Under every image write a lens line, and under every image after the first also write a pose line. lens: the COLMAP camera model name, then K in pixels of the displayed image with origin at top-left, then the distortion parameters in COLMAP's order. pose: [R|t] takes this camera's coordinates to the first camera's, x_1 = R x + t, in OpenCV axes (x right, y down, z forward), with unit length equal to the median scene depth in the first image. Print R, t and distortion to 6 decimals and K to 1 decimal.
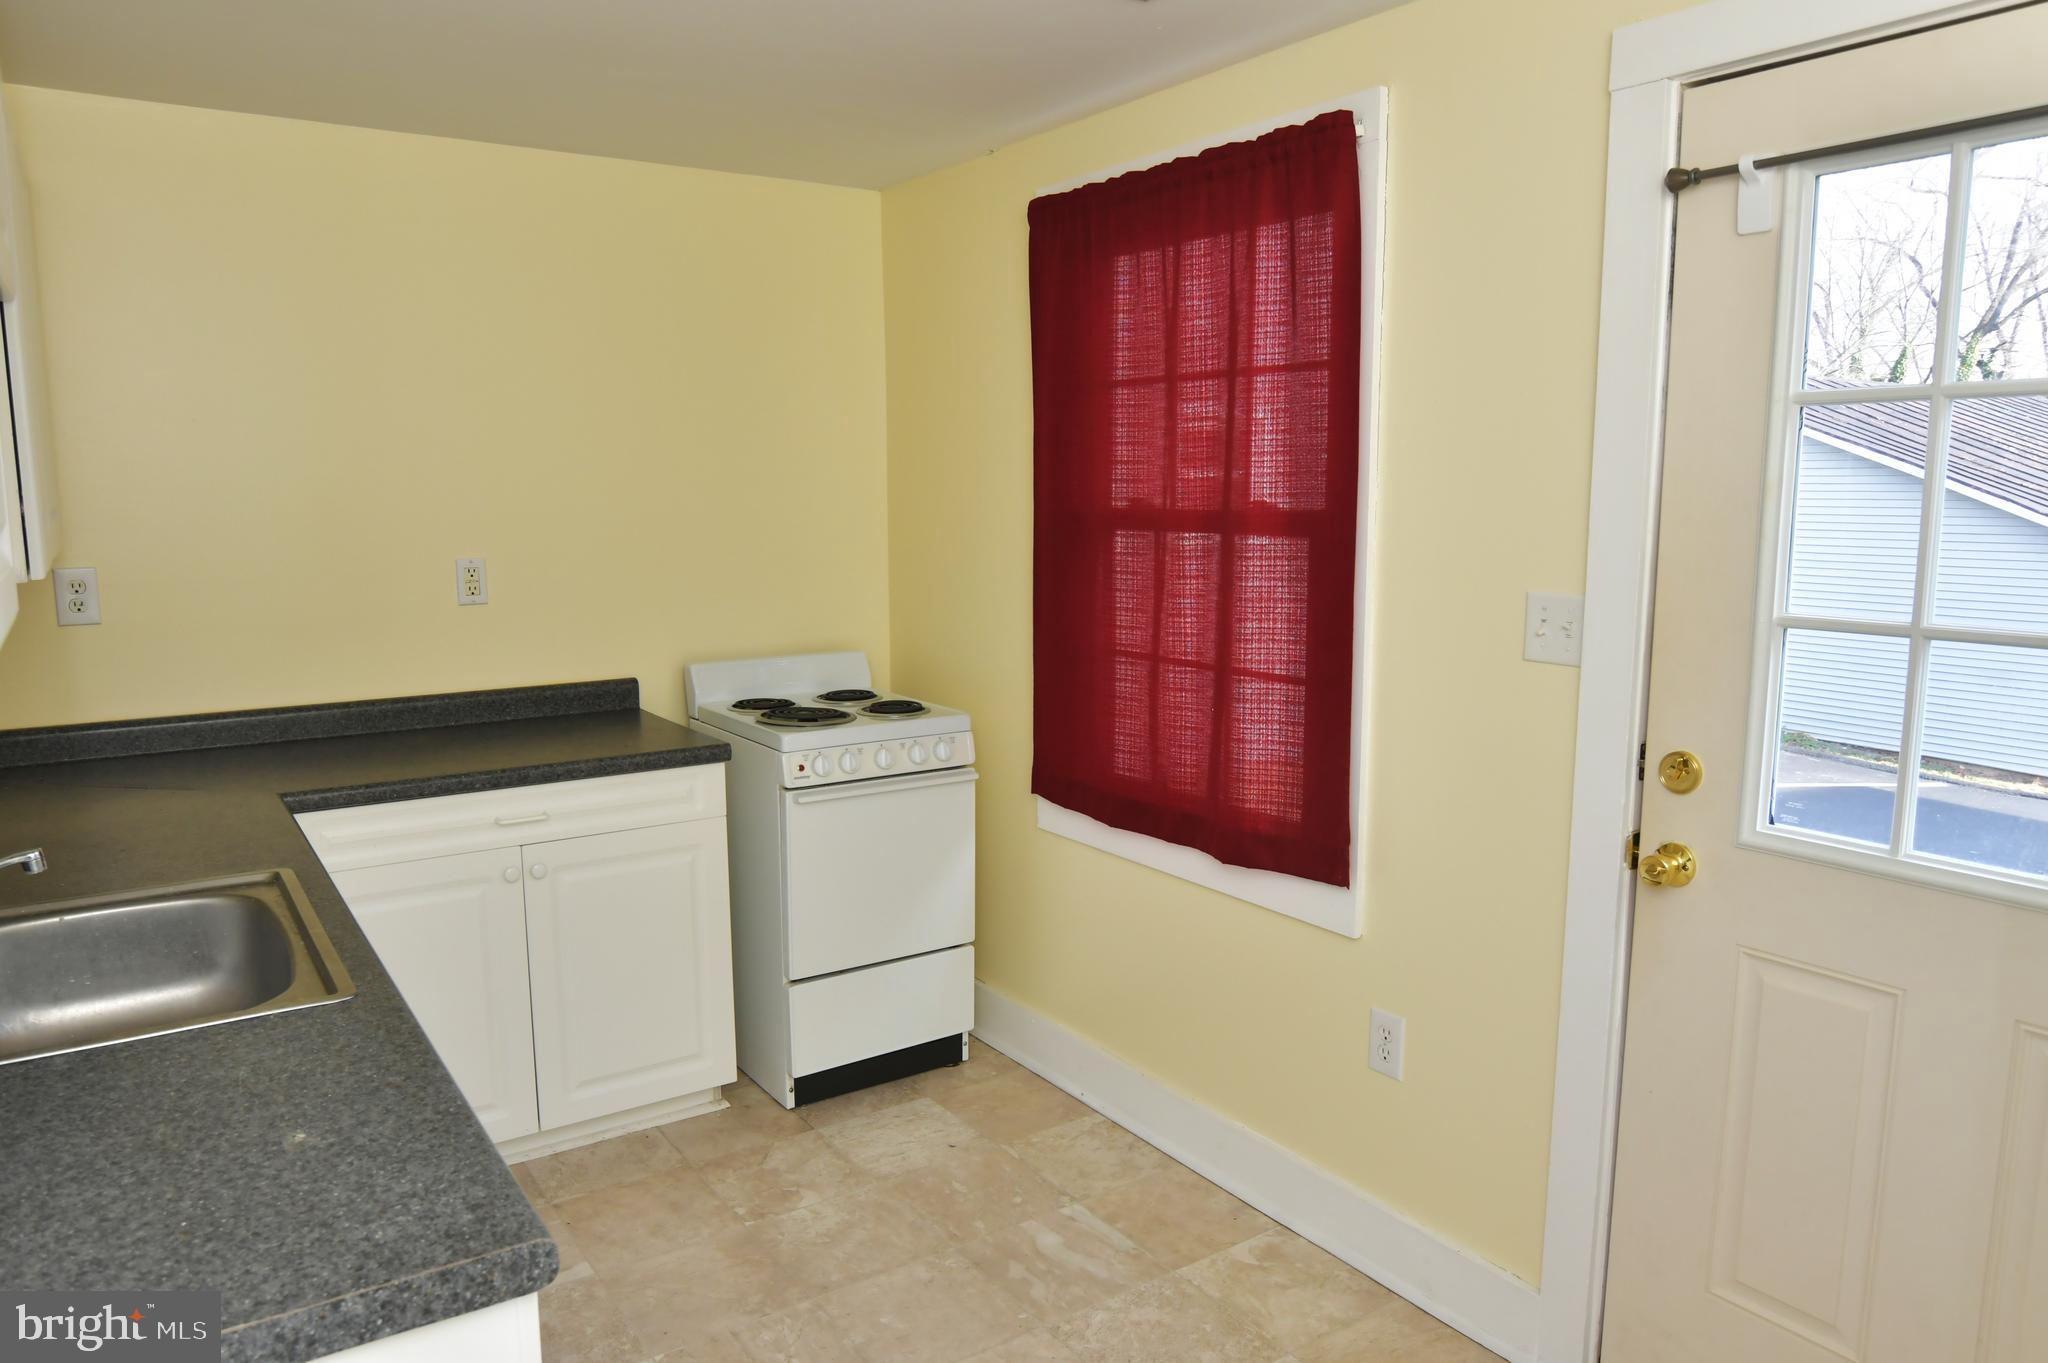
lens RADIAL K [[1356.8, 0, 1017.5], [0, 1356.8, 686.7], [0, 0, 1]] dist [-0.008157, -0.001789]
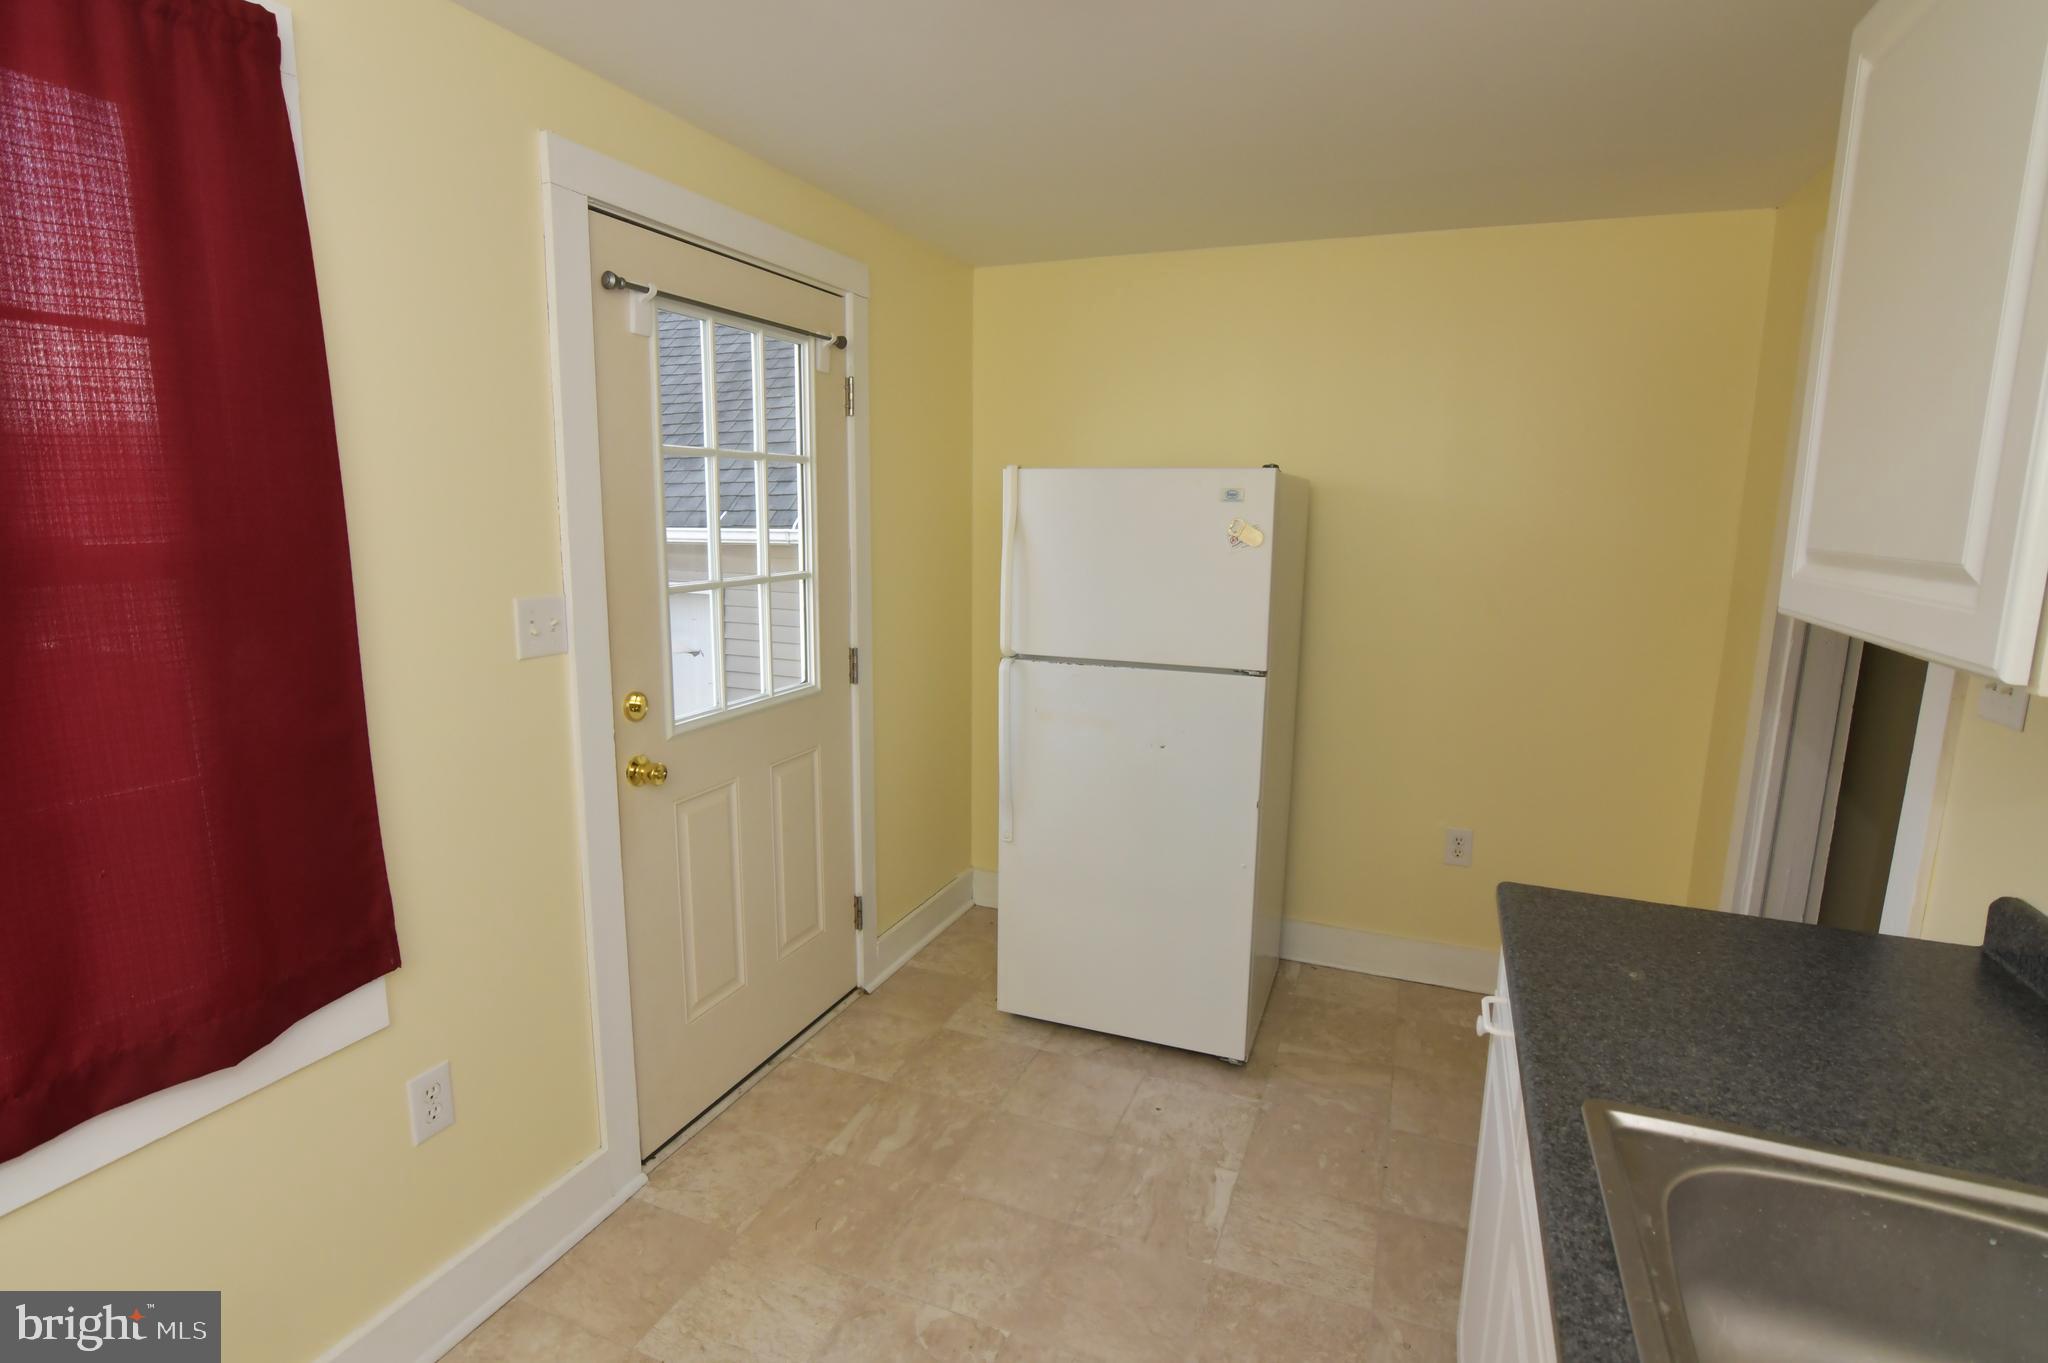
lens RADIAL K [[996.0, 0, 1018.6], [0, 996.0, 679.6], [0, 0, 1]] dist [-0.026798, 0.005581]
pose [[-0.545771, -0.149281, 0.824530, -0.545744], [0.112187, 0.962126, 0.248451, -0.165488], [-0.830390, 0.228099, -0.508353, 1.103722]]
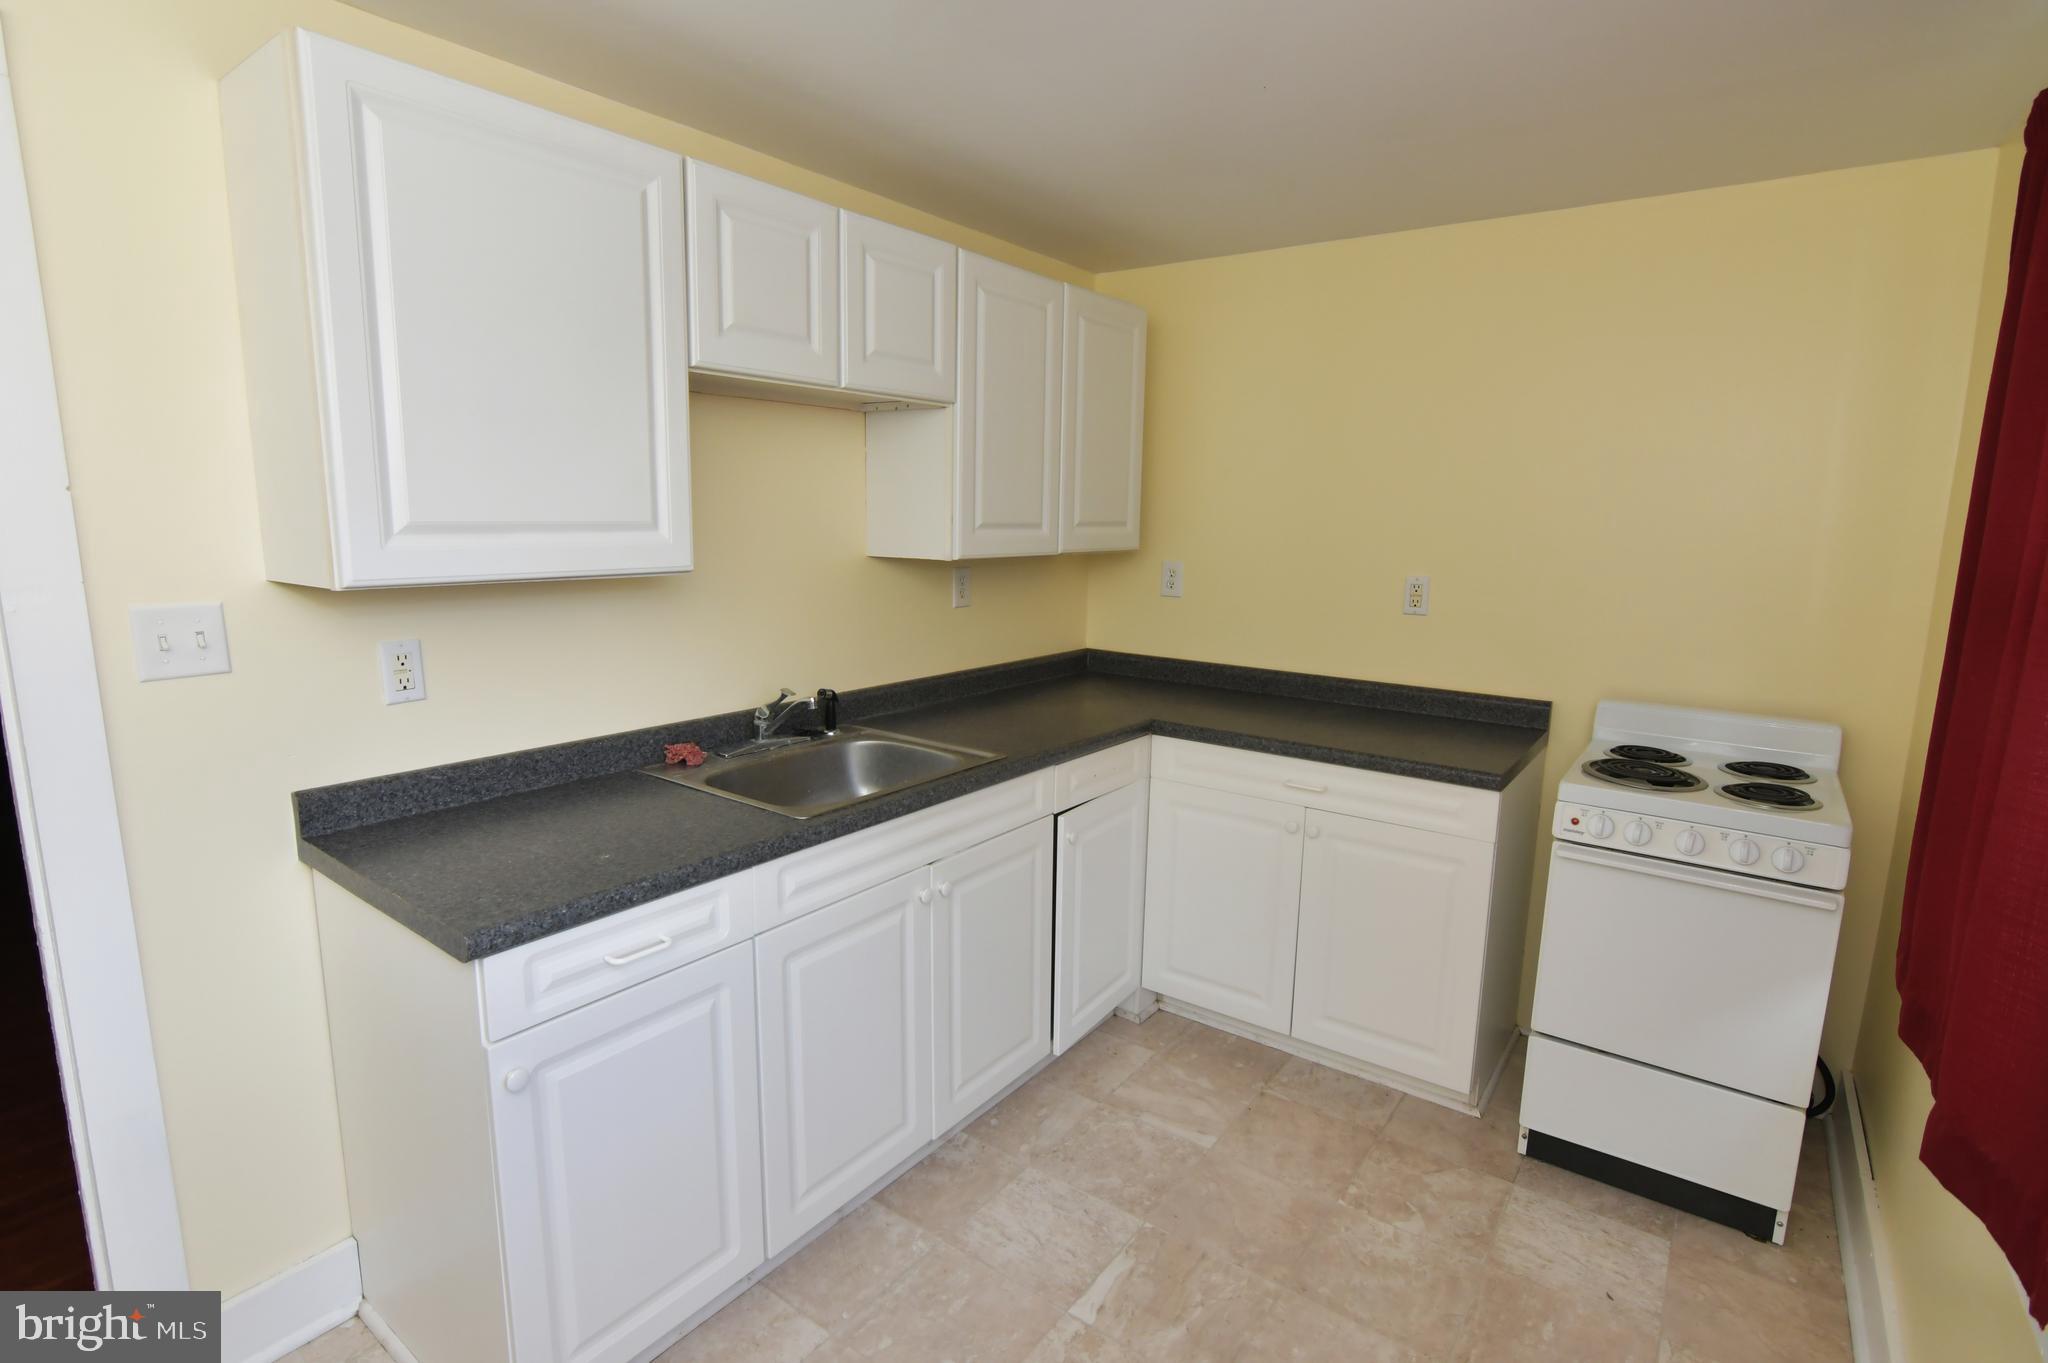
lens RADIAL K [[996.0, 0, 1035.7], [0, 996.0, 680.7], [0, 0, 1]] dist [-0.026798, 0.005581]
pose [[0.341791, 0.168844, -0.924484, 0.361795], [-0.159137, 0.979920, 0.120134, -0.064227], [0.926204, 0.106058, 0.361797, 0.430897]]
